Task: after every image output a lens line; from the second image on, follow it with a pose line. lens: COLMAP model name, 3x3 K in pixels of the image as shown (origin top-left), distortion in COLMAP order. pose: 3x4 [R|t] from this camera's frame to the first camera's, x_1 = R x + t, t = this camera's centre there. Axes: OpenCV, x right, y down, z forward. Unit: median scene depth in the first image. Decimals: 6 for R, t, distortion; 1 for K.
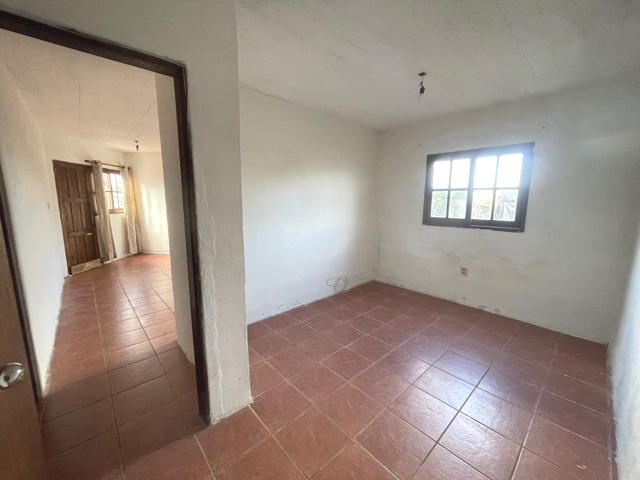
lens RADIAL K [[257.8, 0, 320.0], [0, 257.8, 240.0], [0, 0, 1]] dist [0.000838, -0.000078]
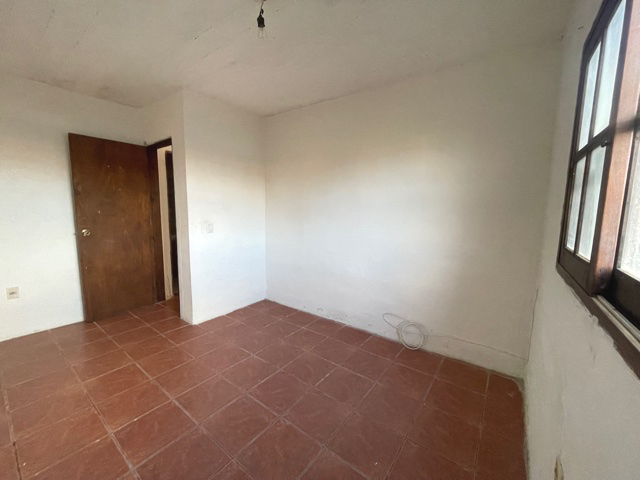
lens RADIAL K [[257.8, 0, 320.0], [0, 257.8, 240.0], [0, 0, 1]] dist [0.000838, -0.000078]
pose [[0.189282, 0.116648, -0.974970, 0.711346], [-0.165767, 0.982464, 0.085363, -0.080269], [0.967829, 0.145460, 0.205299, 0.696490]]
